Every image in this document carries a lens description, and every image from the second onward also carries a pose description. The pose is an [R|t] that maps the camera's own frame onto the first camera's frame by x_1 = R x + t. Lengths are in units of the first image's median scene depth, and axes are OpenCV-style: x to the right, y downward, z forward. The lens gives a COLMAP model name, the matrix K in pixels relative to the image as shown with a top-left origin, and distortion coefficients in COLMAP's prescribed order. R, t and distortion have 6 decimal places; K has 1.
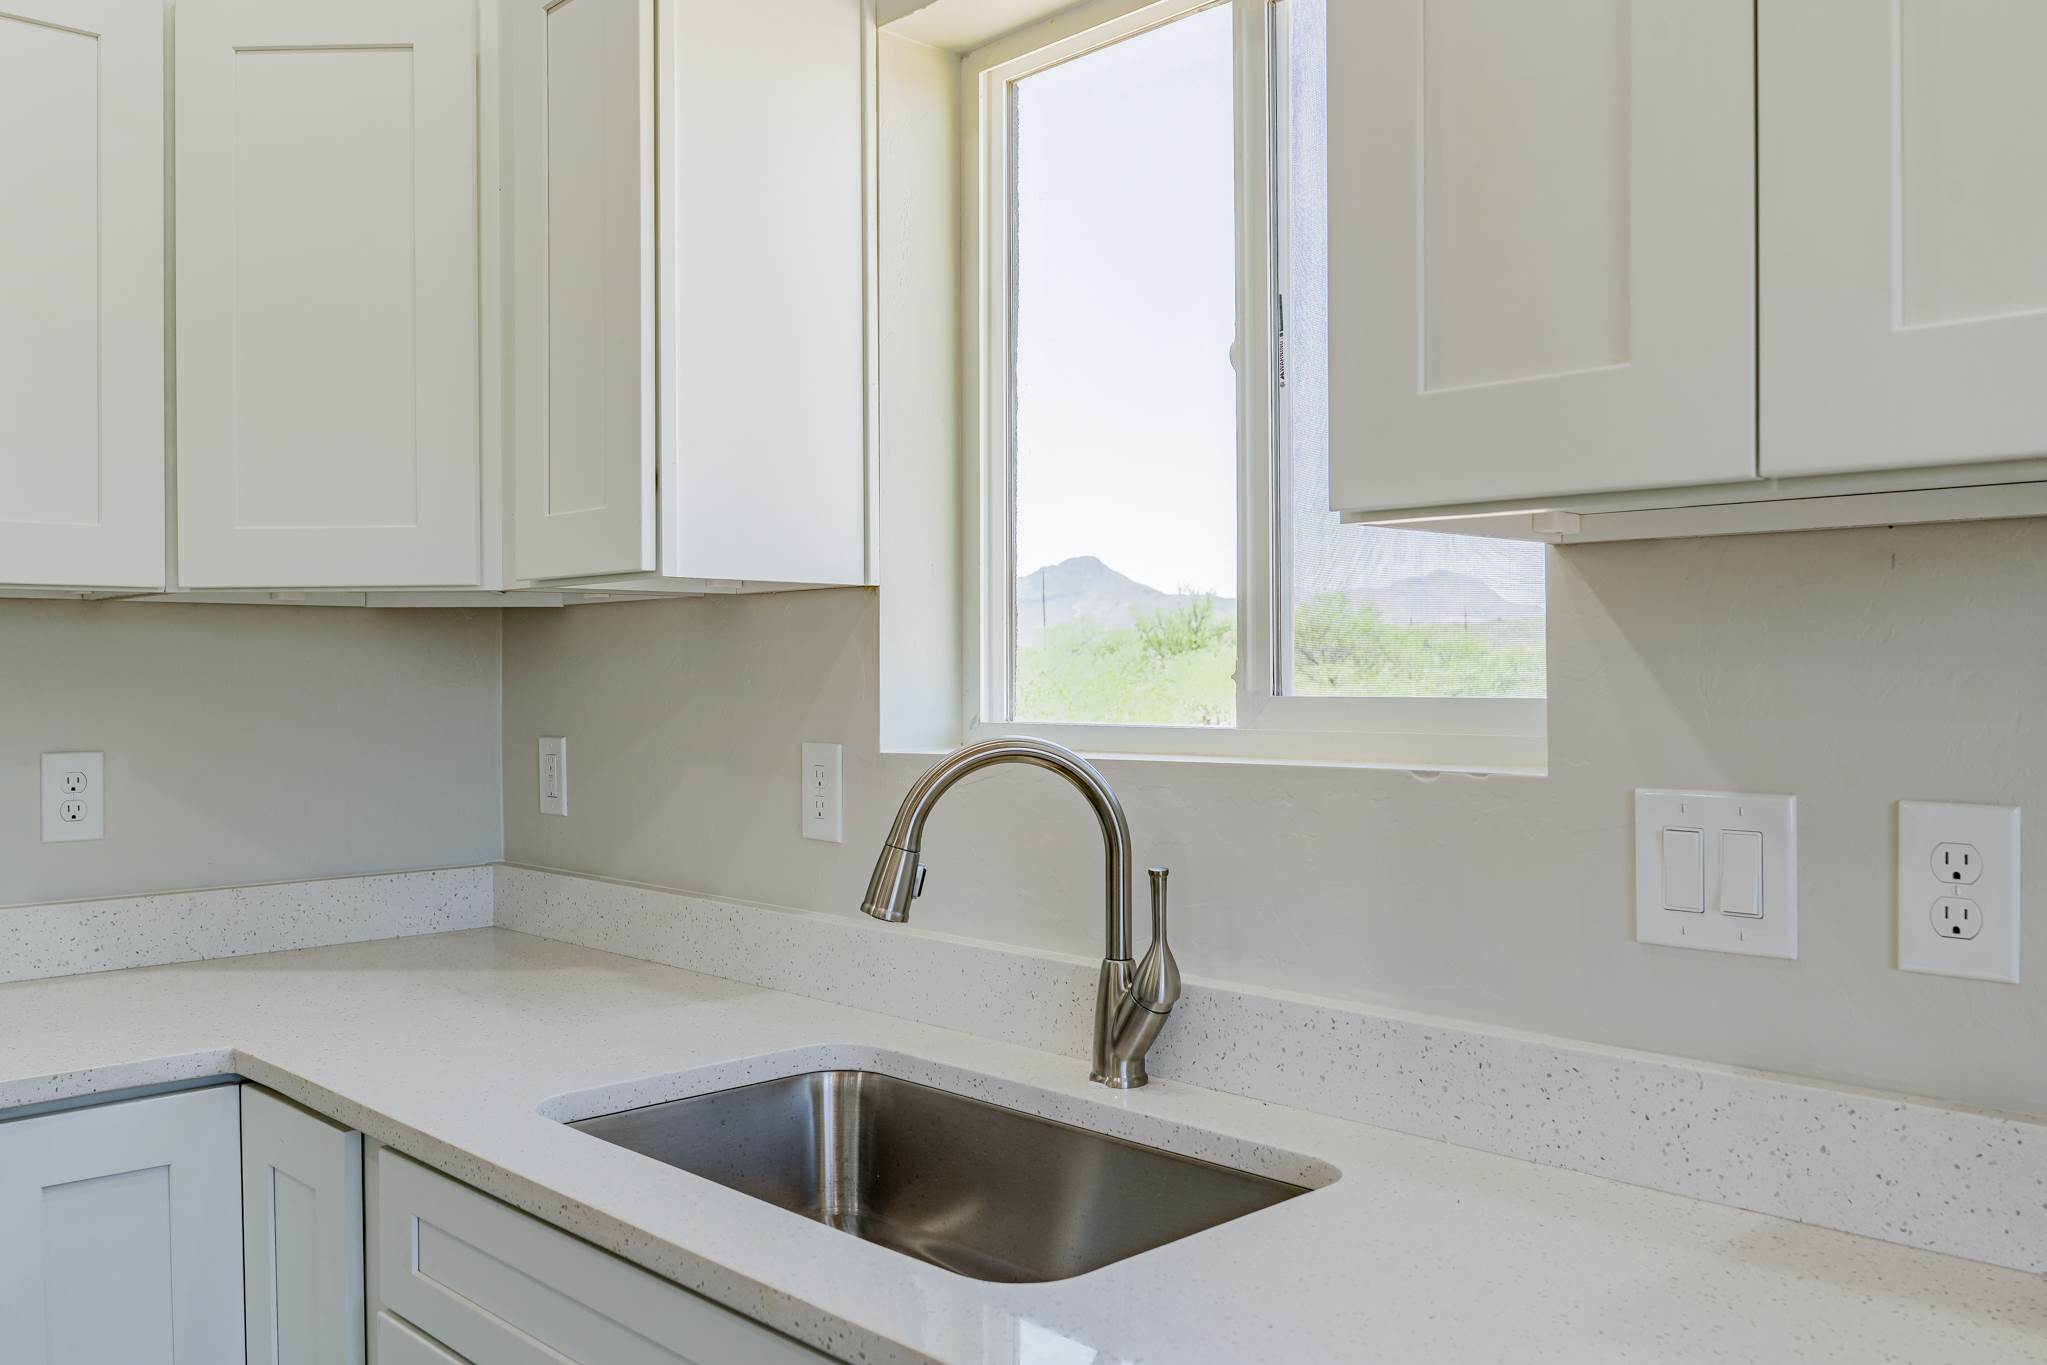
lens RADIAL K [[1655.0, 0, 1027.2], [0, 1655.0, 686.2], [0, 0, 1]] dist [0.023365, -0.008152]
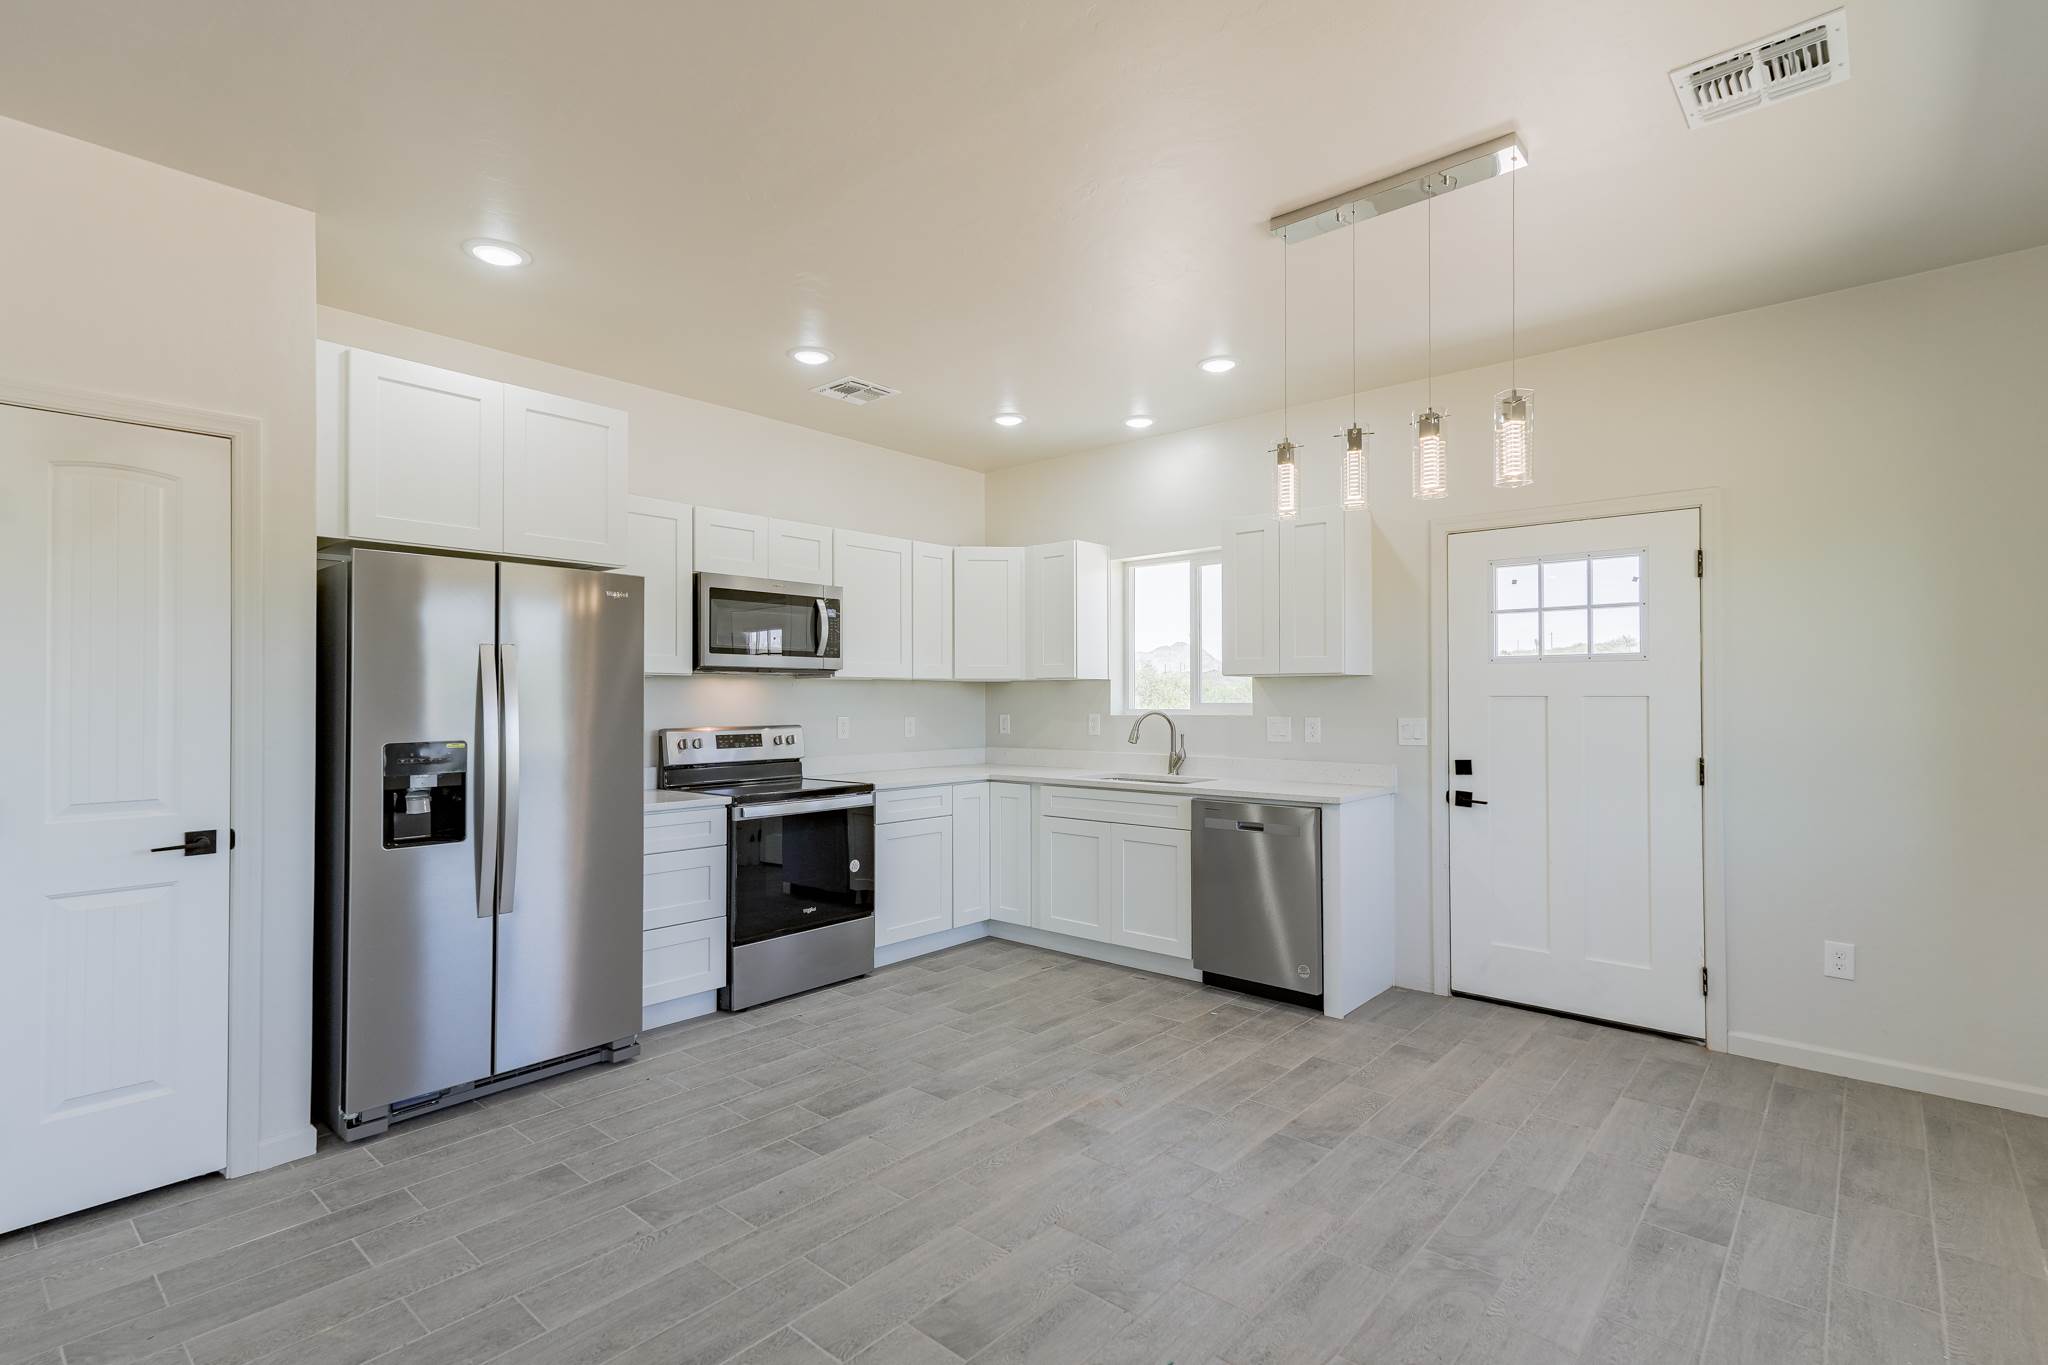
lens RADIAL K [[965.5, 0, 1020.2], [0, 965.5, 684.7], [0, 0, 1]] dist [0.015024, -0.002025]
pose [[0.996447, 0.005346, 0.084057, -0.692967], [-0.003580, 0.999770, -0.021146, 0.016226], [-0.084150, 0.020770, 0.996237, -2.039033]]
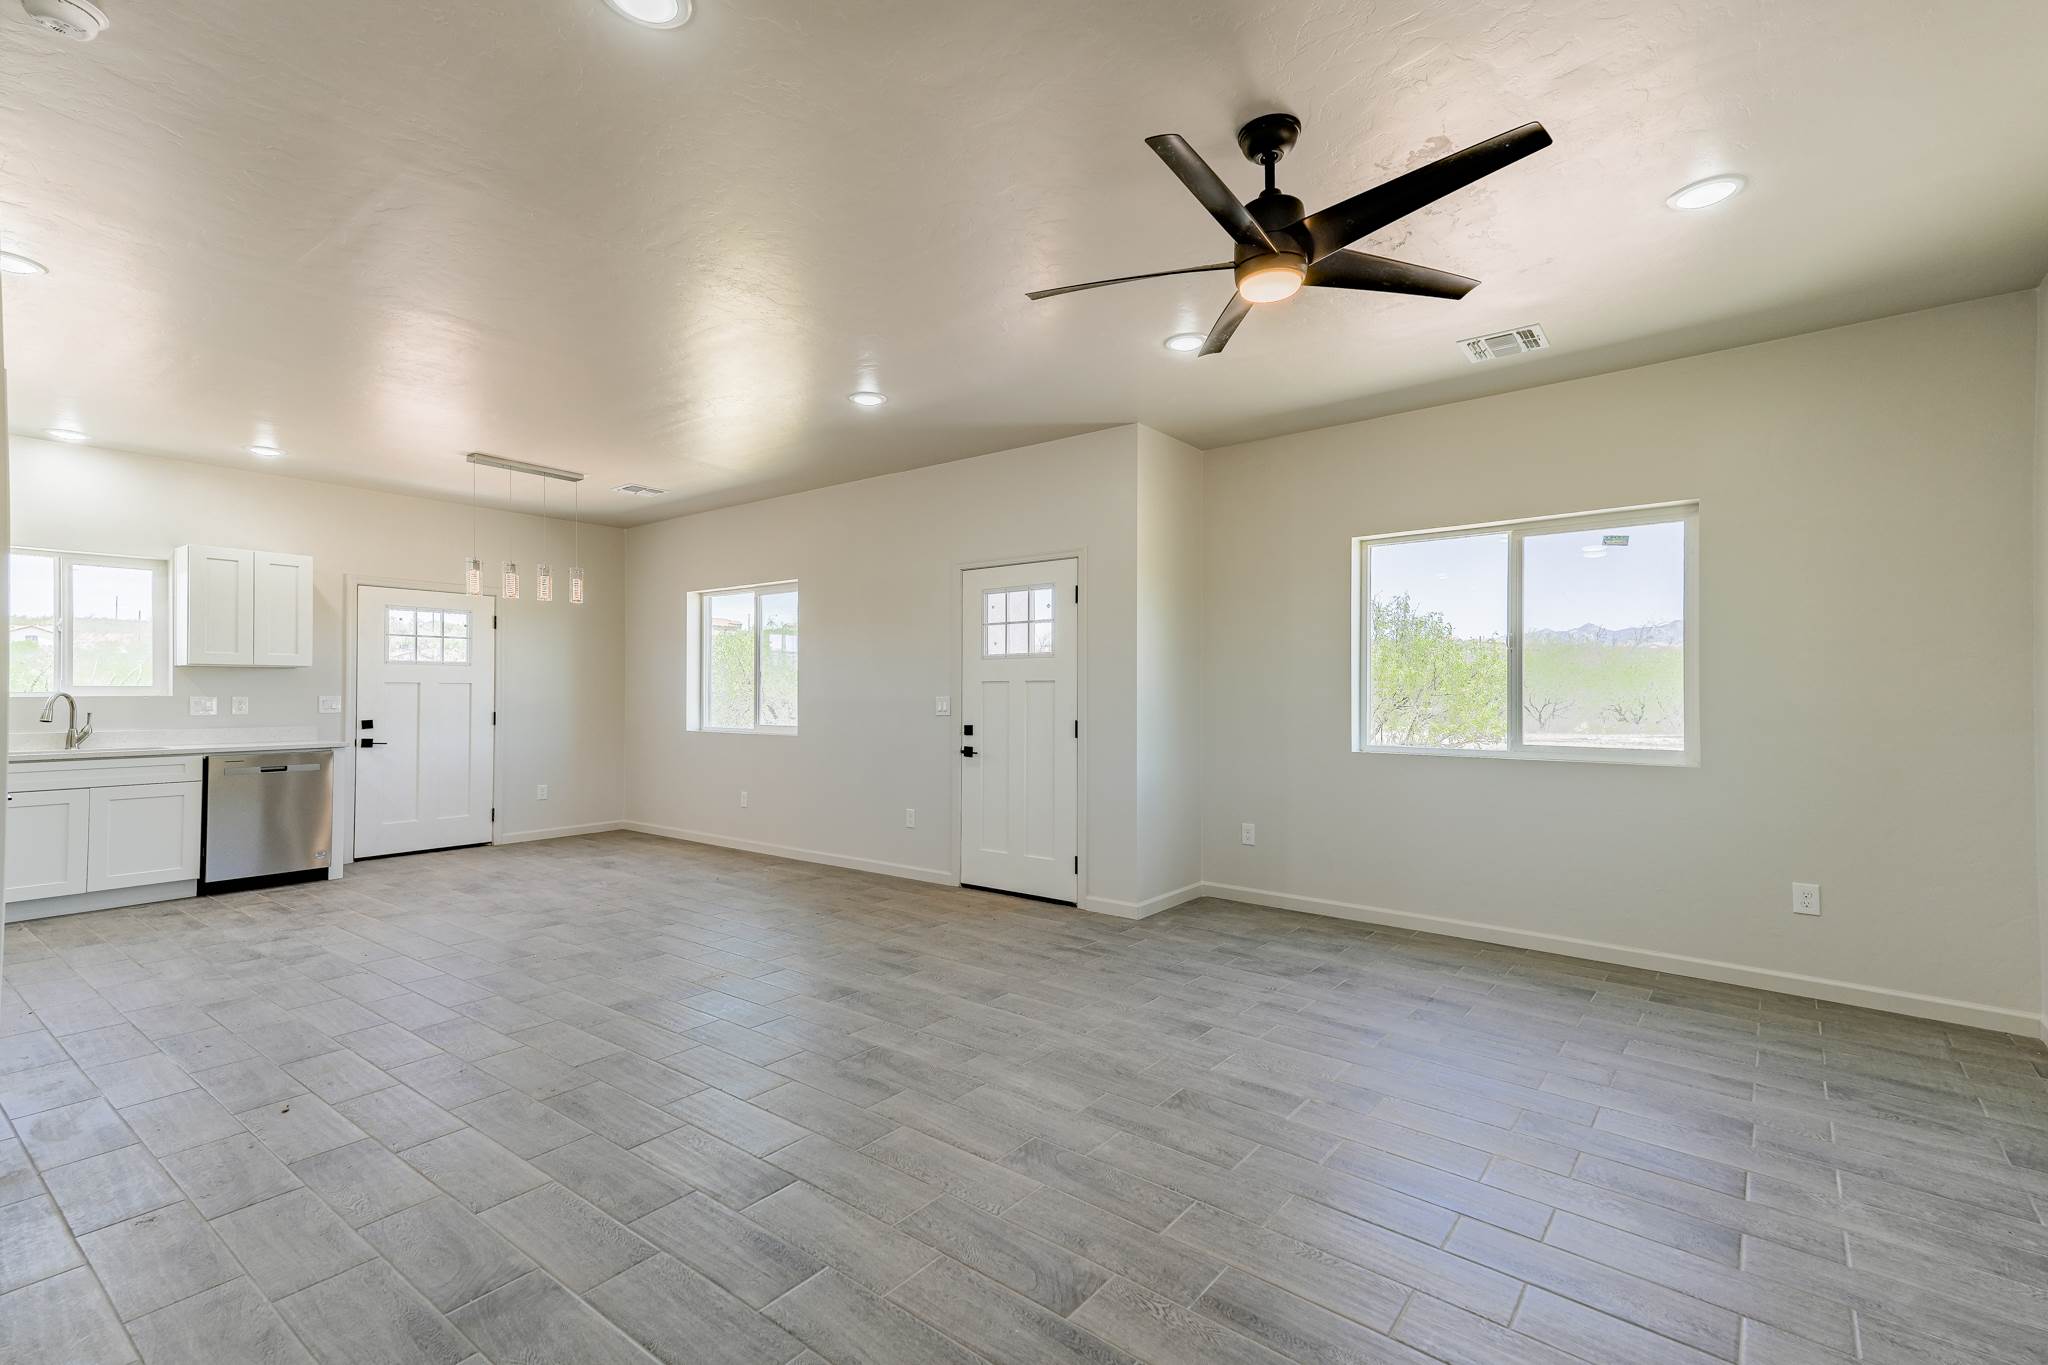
lens RADIAL K [[906.2, 0, 1013.7], [0, 906.2, 683.9], [0, 0, 1]] dist [0.066300, -0.001603]
pose [[-0.127285, 0.017454, 0.991713, -3.824353], [0.008668, 0.999827, -0.016485, 0.088125], [-0.991828, 0.006498, -0.127414, -1.931831]]
